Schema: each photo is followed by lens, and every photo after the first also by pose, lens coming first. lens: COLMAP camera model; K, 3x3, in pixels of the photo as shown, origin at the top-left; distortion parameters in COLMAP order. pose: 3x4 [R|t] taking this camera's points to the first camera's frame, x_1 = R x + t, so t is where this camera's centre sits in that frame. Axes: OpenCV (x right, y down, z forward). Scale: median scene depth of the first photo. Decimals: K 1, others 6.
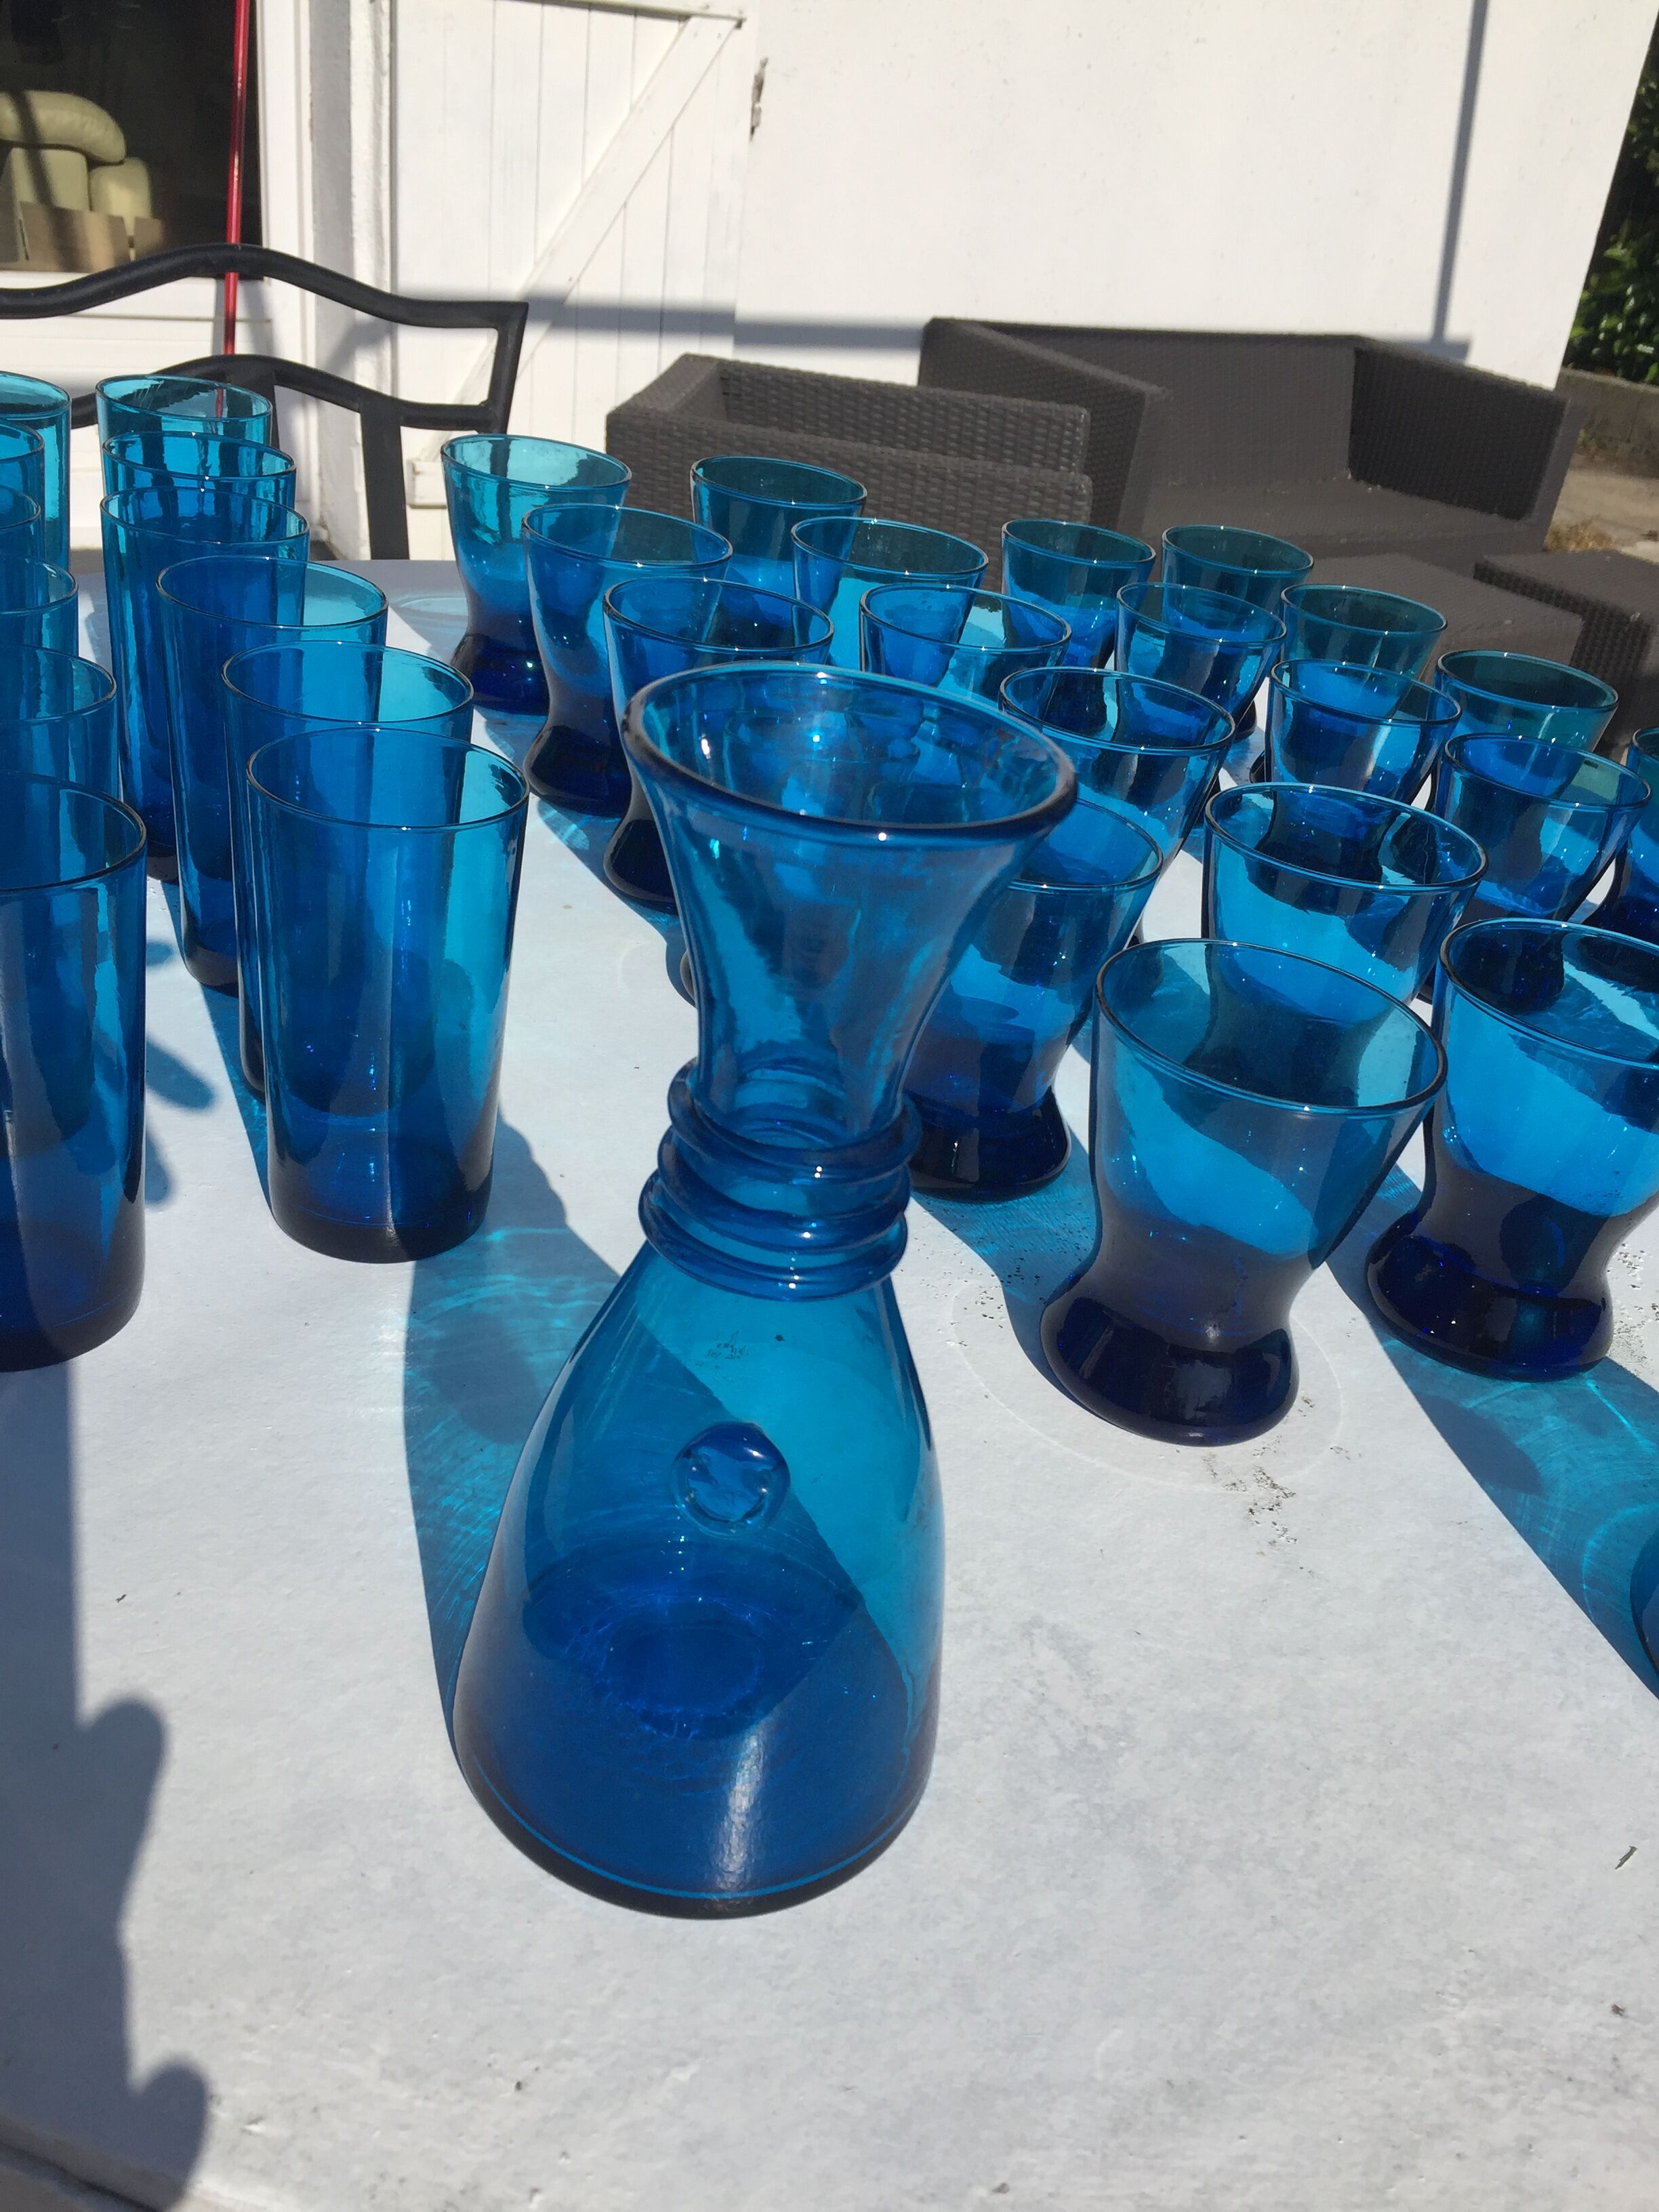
lens RADIAL K [[1896.6, 0, 825.2], [0, 1896.6, 1110.7], [0, 0, 1]] dist [0.050476, -0.089349]
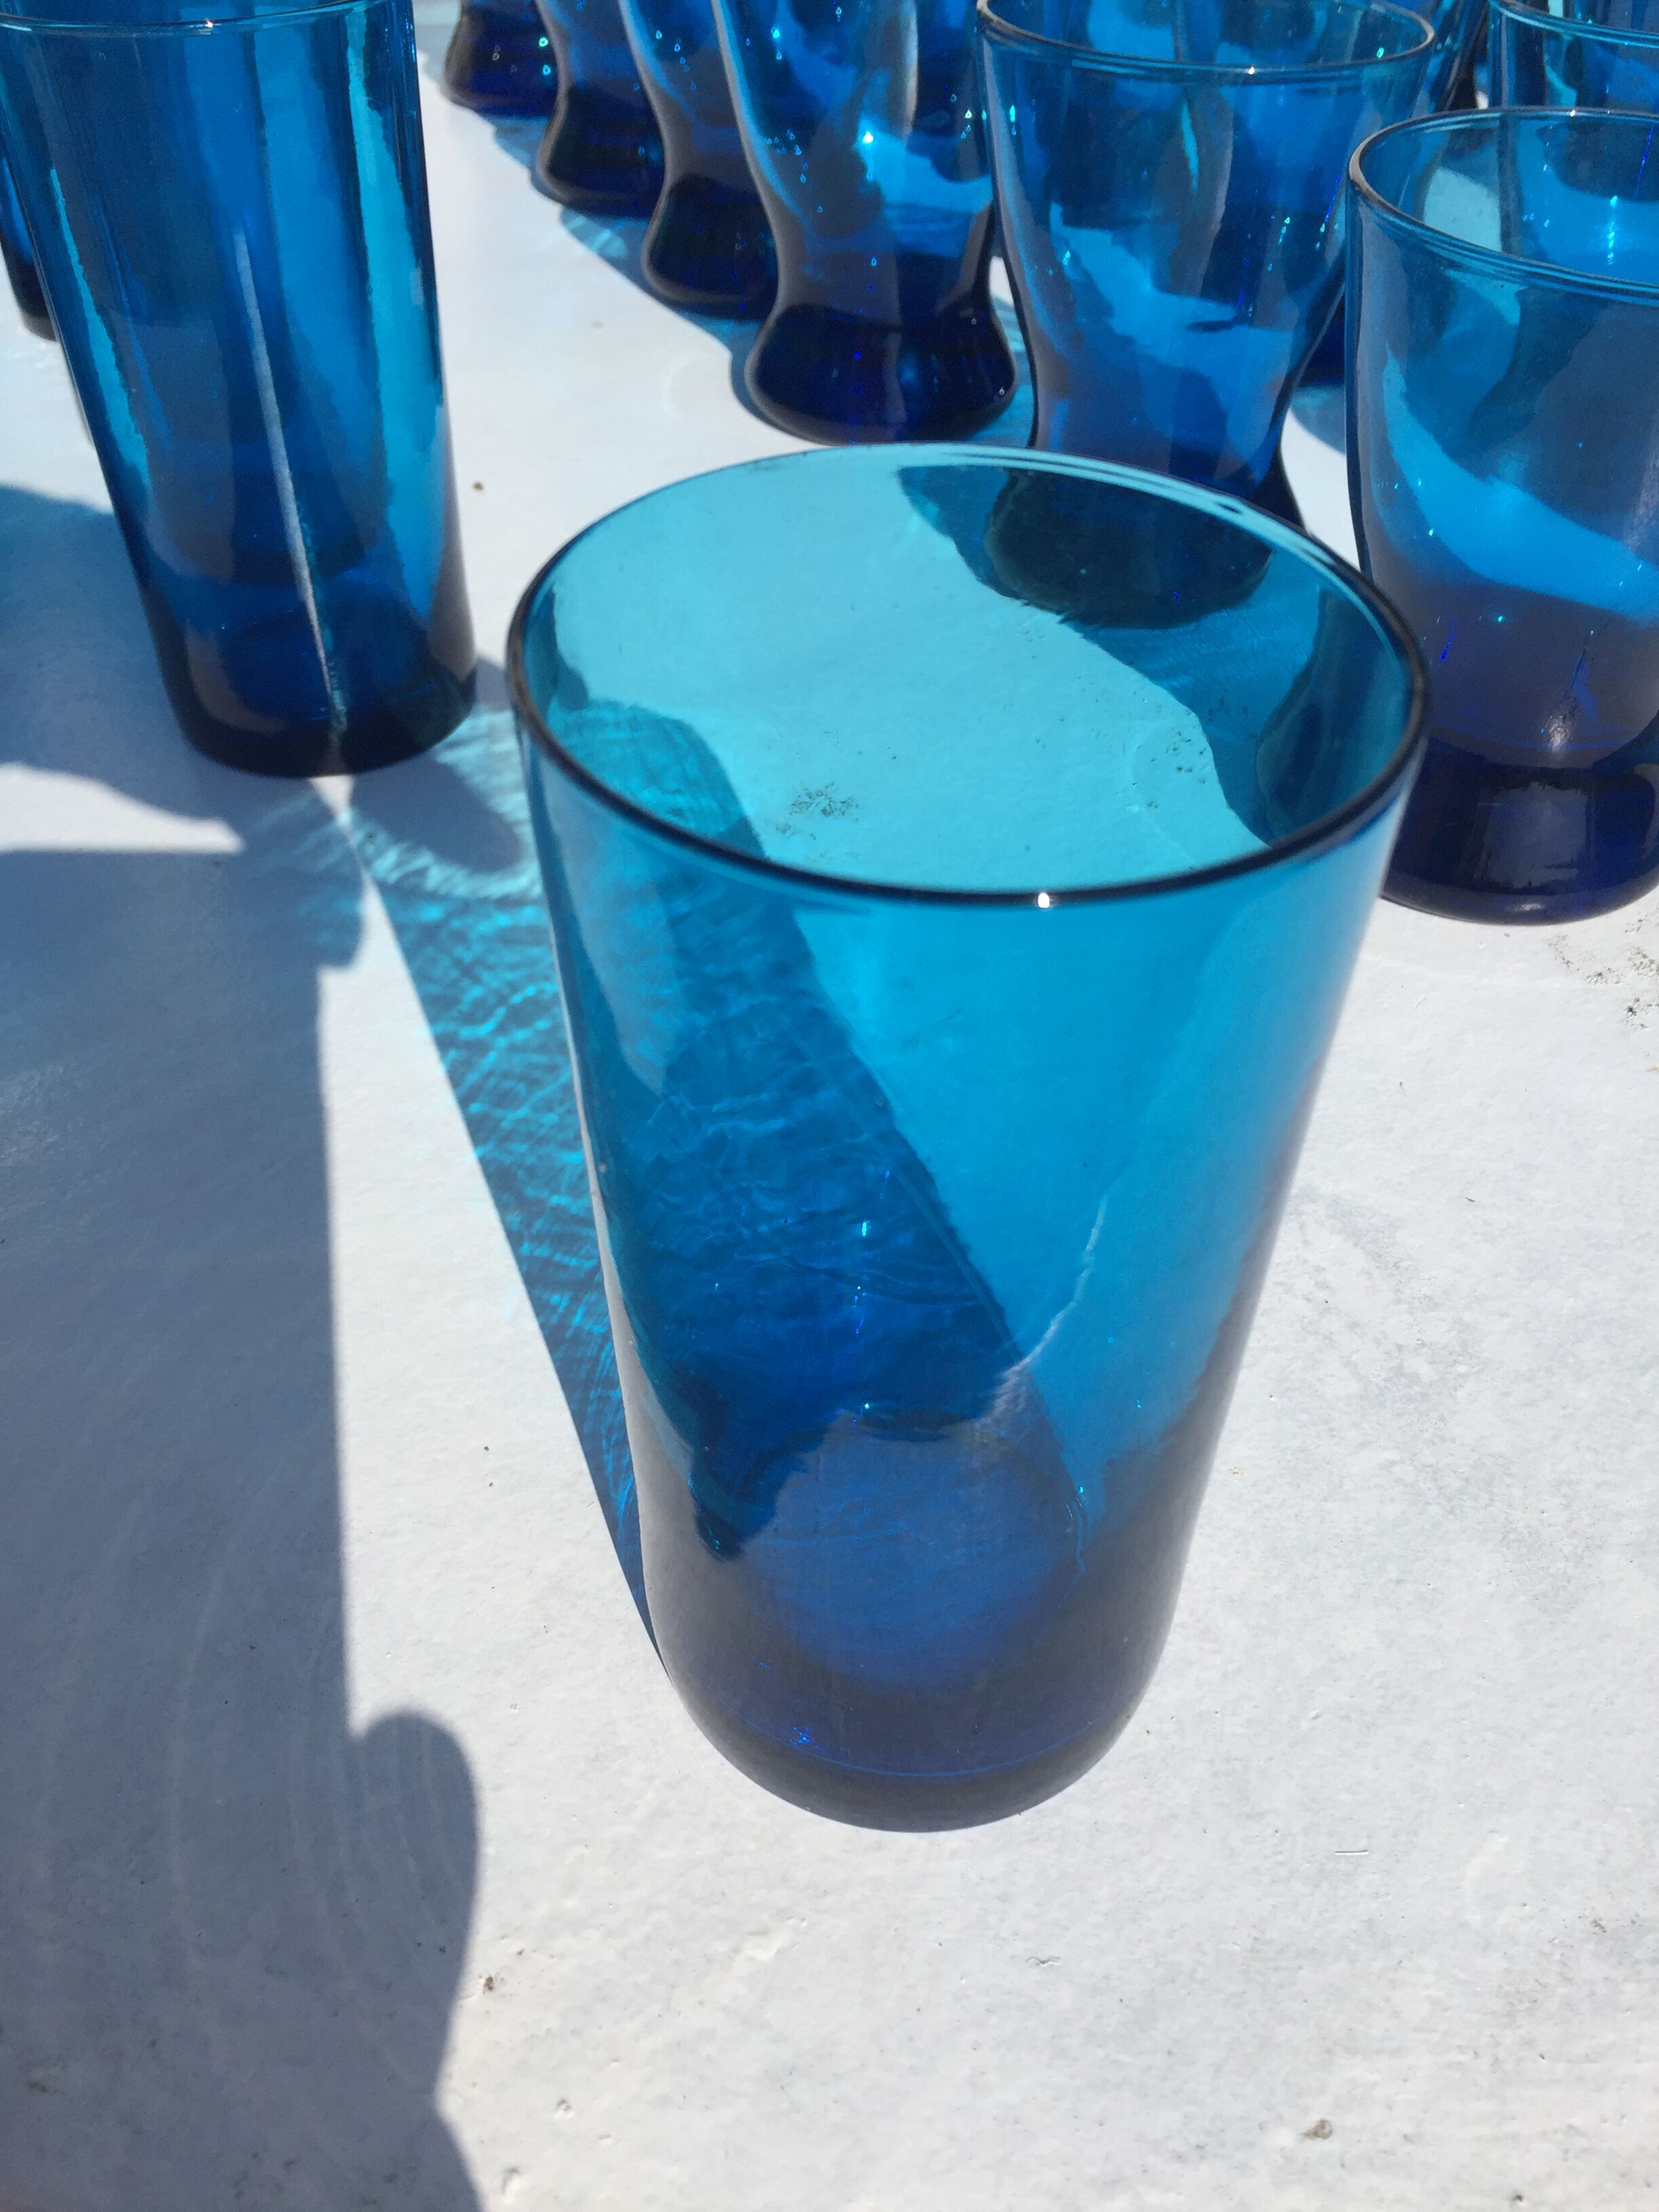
lens RADIAL K [[1896.6, 0, 825.8], [0, 1896.6, 1094.3], [0, 0, 1]] dist [0.050476, -0.089349]
pose [[0.990152, -0.077292, -0.116730, 0.032862], [0.096879, 0.980191, 0.172742, 0.130796], [0.101066, -0.182349, 0.978026, 0.434117]]
